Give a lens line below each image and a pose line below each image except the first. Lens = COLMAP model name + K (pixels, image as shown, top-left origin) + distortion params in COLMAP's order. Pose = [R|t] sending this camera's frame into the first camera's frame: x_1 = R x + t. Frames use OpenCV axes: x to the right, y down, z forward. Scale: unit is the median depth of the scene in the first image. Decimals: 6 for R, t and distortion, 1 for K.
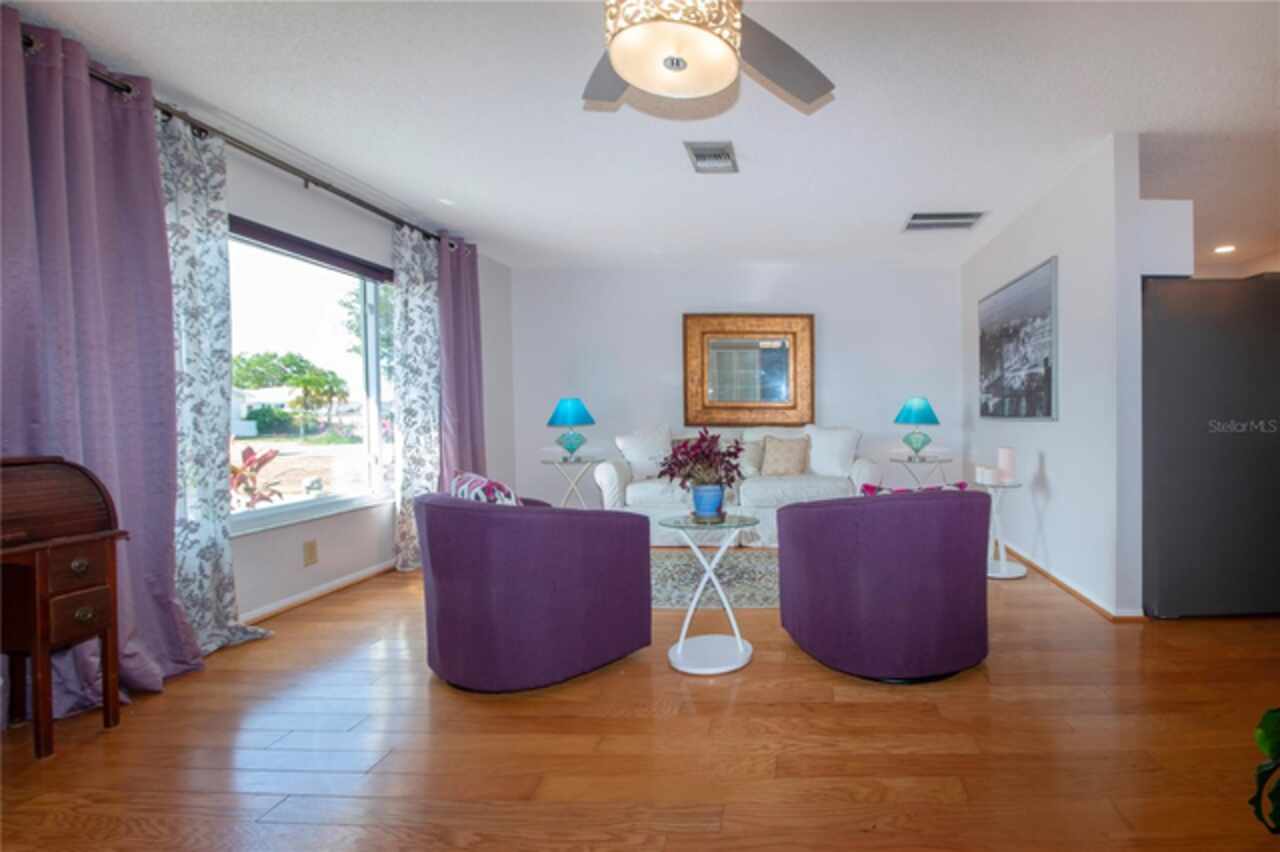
lens RADIAL K [[590.4, 0, 767.6], [0, 590.4, 442.4], [0, 0, 1]] dist [0.000896, -0.005019]
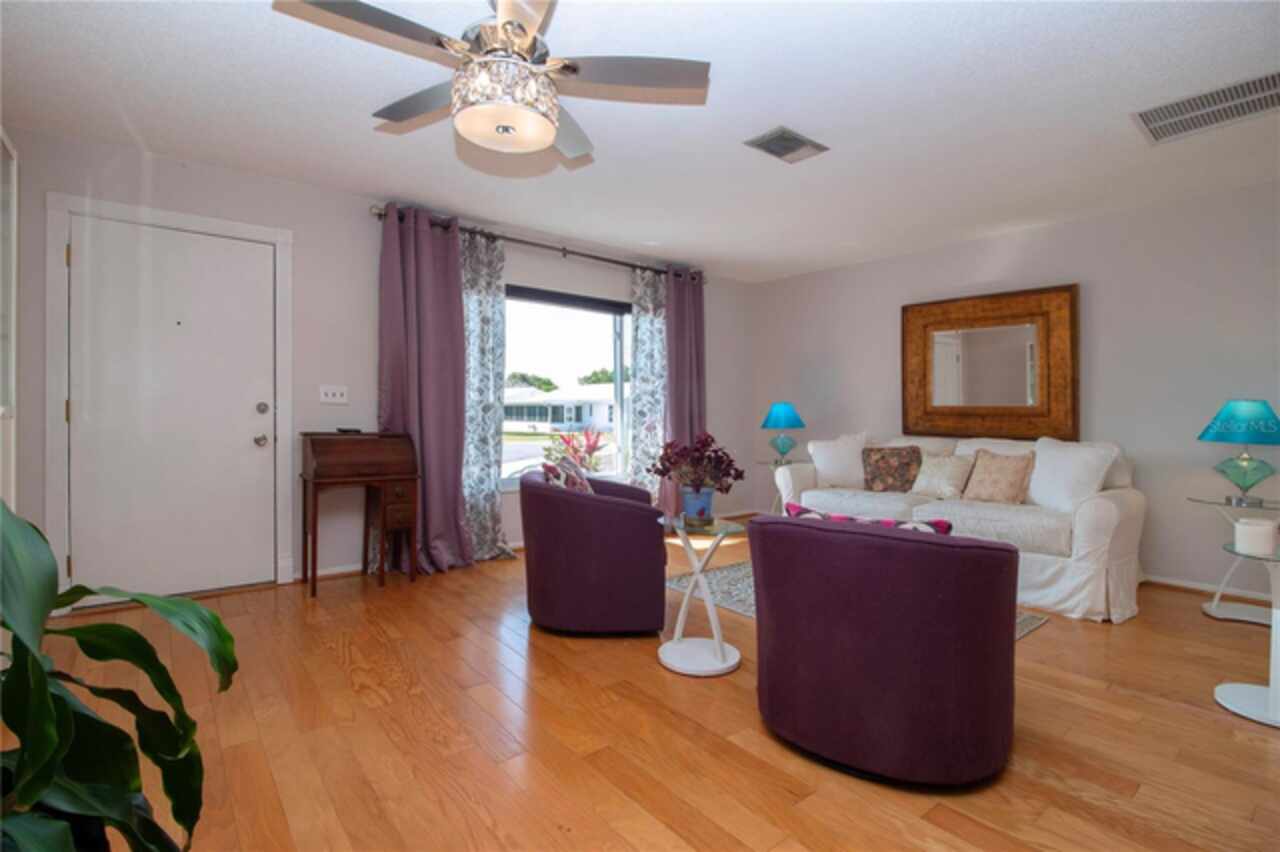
lens RADIAL K [[590.4, 0, 628.7], [0, 590.4, 444.6], [0, 0, 1]] dist [0.000896, -0.005019]
pose [[0.642408, 0.050141, -0.764721, 0.355888], [-0.055921, 0.998264, 0.018478, -0.006707], [0.764320, 0.030894, 0.644097, 0.159237]]
